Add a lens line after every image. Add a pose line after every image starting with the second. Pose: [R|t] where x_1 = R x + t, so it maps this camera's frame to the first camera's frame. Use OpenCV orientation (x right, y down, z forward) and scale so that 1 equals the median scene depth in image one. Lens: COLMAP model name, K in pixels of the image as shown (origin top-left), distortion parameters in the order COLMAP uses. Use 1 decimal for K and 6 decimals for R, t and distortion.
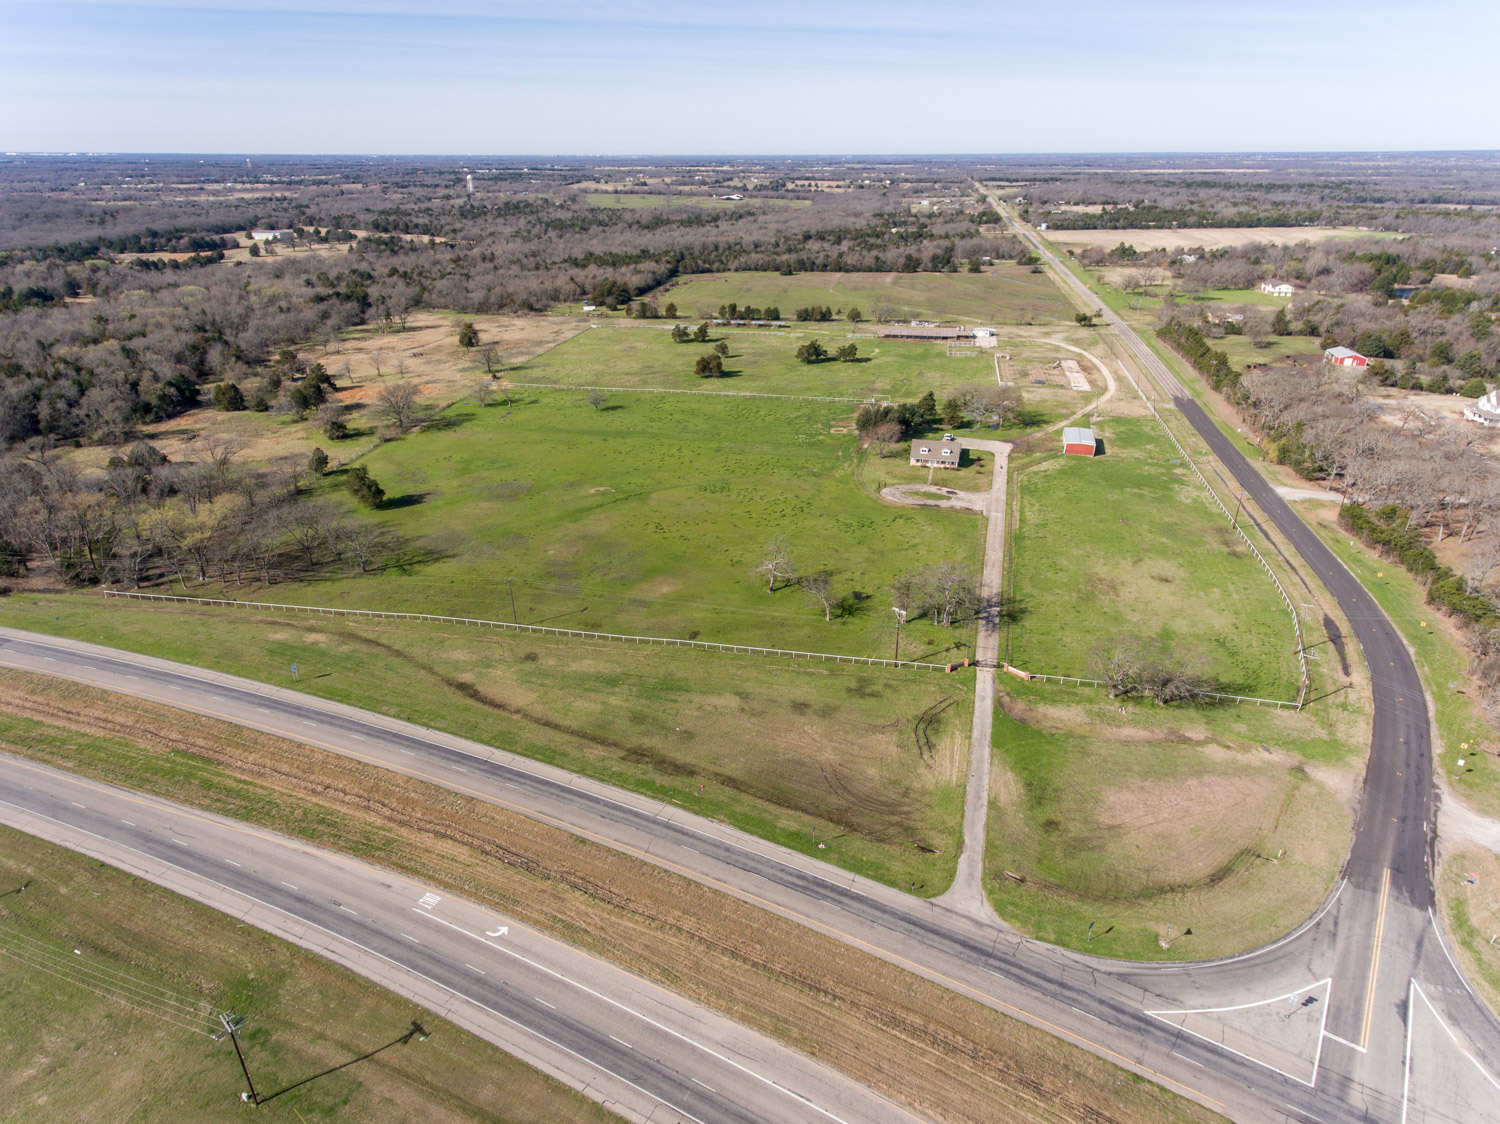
lens RADIAL K [[882.4, 0, 750.0], [0, 882.4, 562.0], [0, 0, 1]] dist [0.023622, -0.003510]
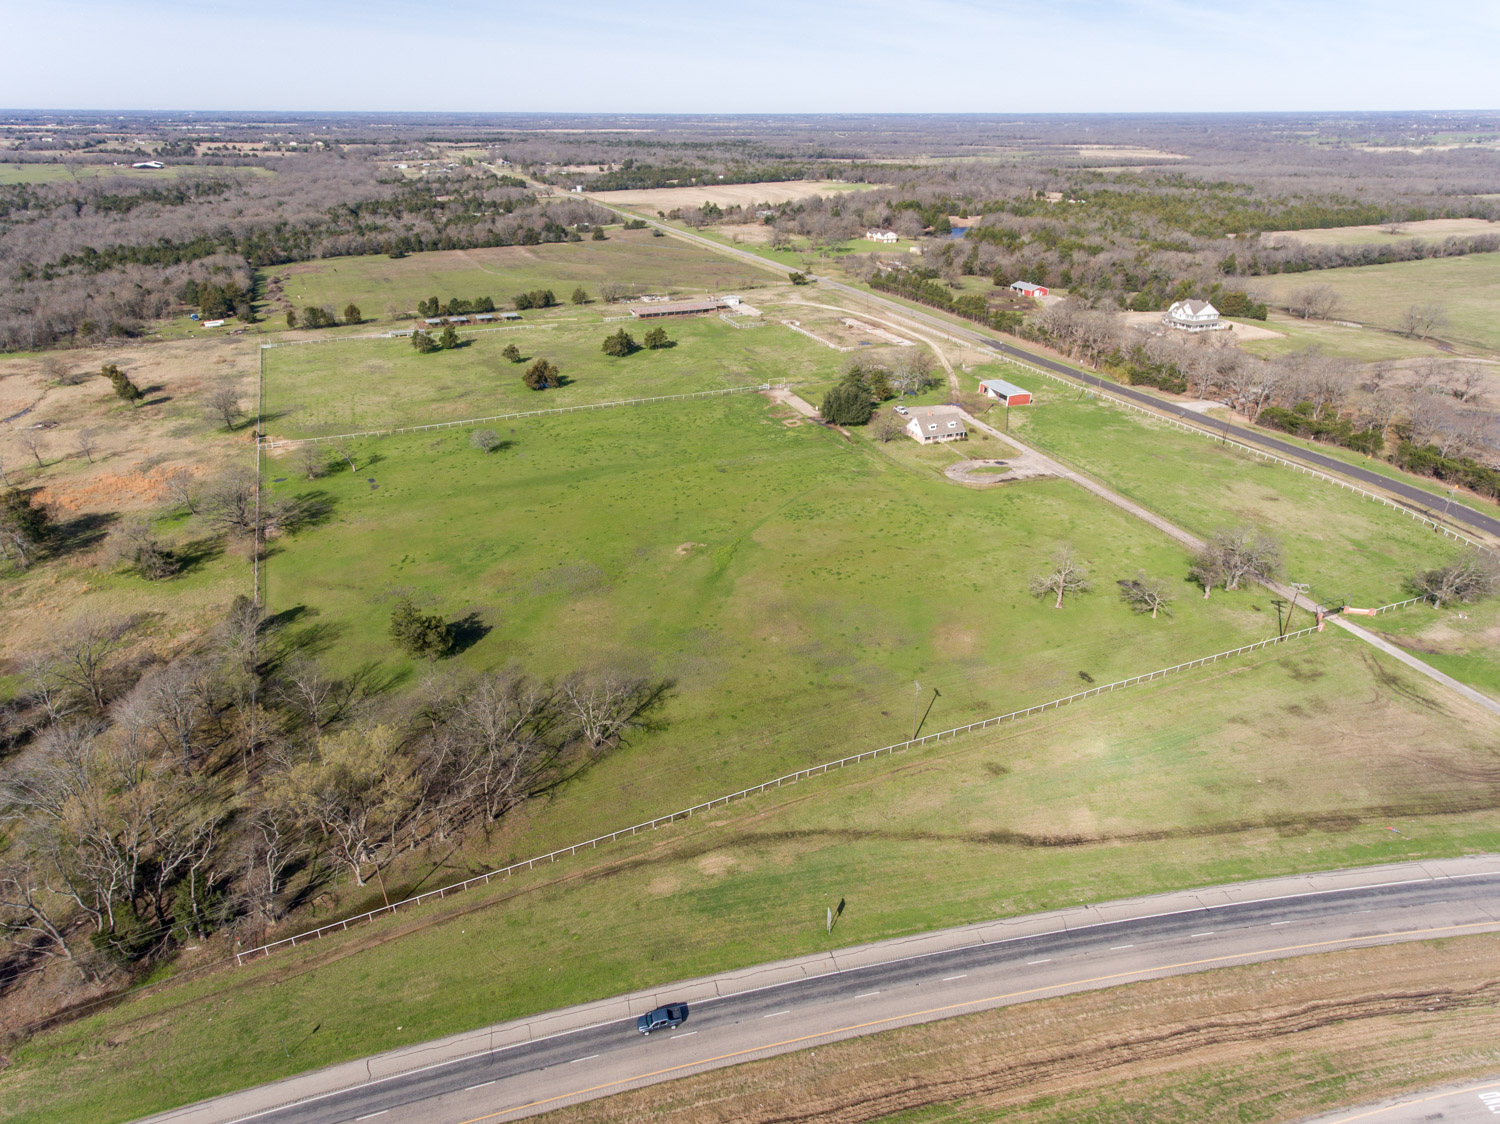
lens RADIAL K [[882.4, 0, 750.0], [0, 882.4, 562.0], [0, 0, 1]] dist [0.023622, -0.003510]
pose [[0.826089, -0.255729, 0.502174, -0.291483], [0.236996, 0.966127, 0.102130, -0.076080], [-0.511282, 0.034645, 0.858714, 0.160414]]
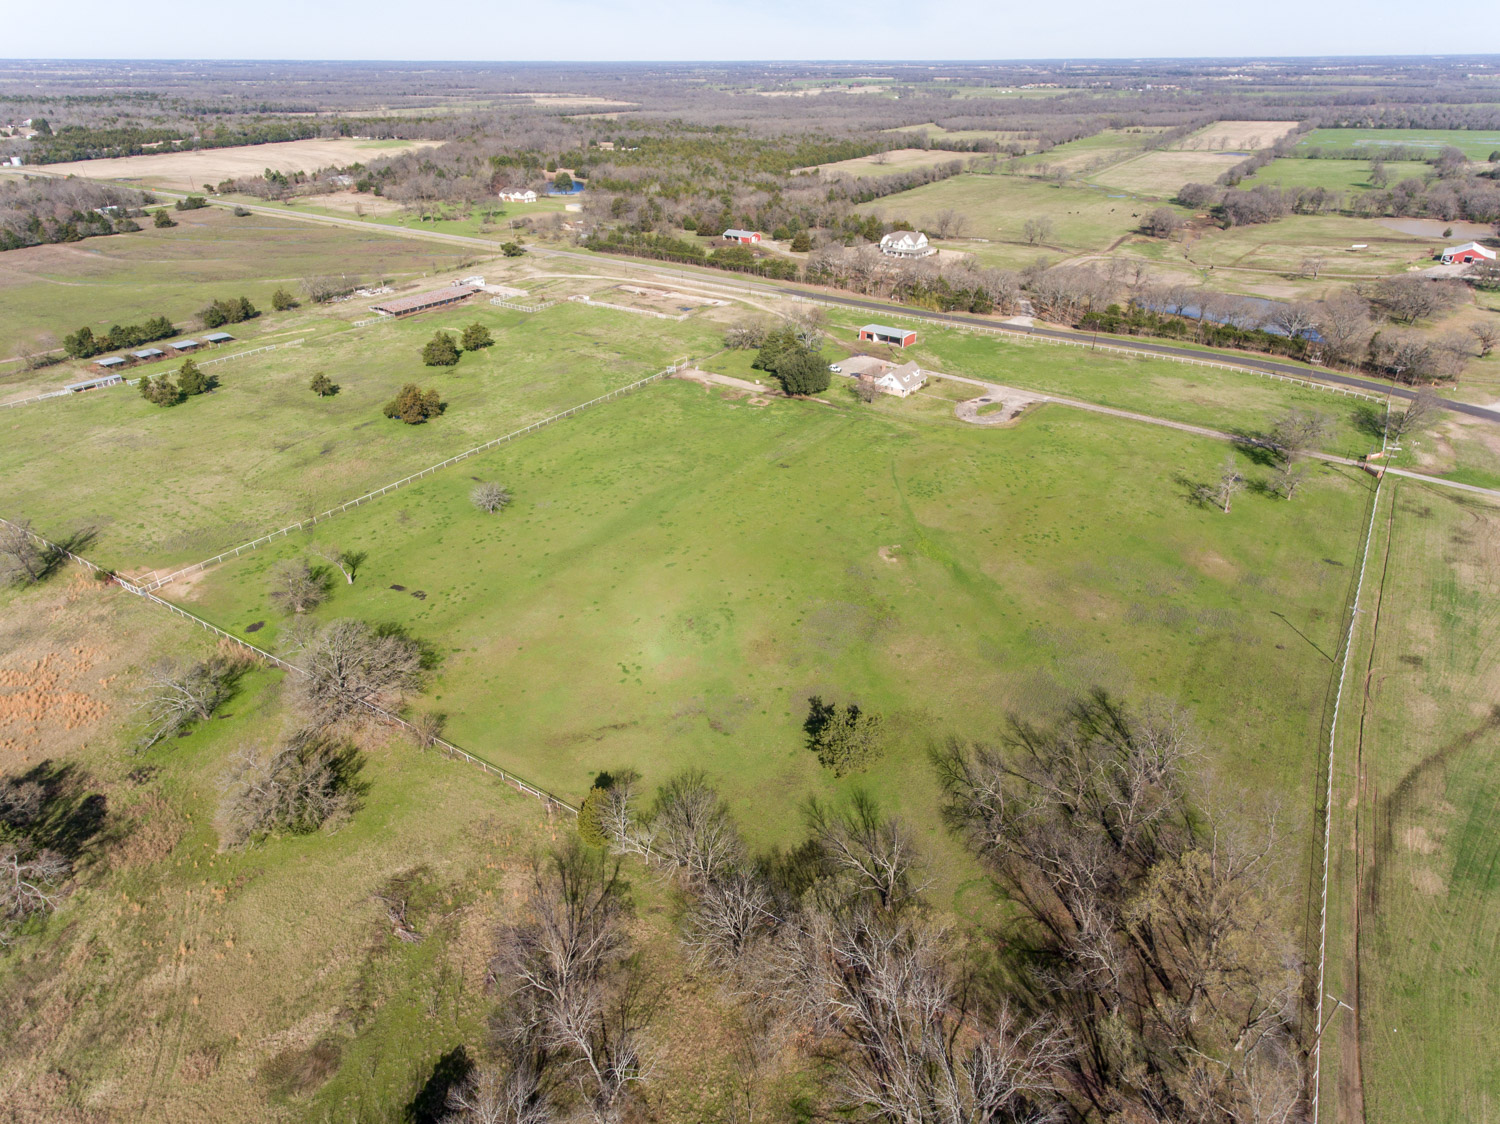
lens RADIAL K [[846.4, 0, 735.5], [0, 846.4, 555.2], [0, 0, 1]] dist [0.022081, -0.002099]
pose [[0.391477, -0.466129, 0.793391, -0.429844], [0.390779, 0.864810, 0.315270, -0.194664], [-0.833089, 0.186620, 0.520707, 0.411581]]
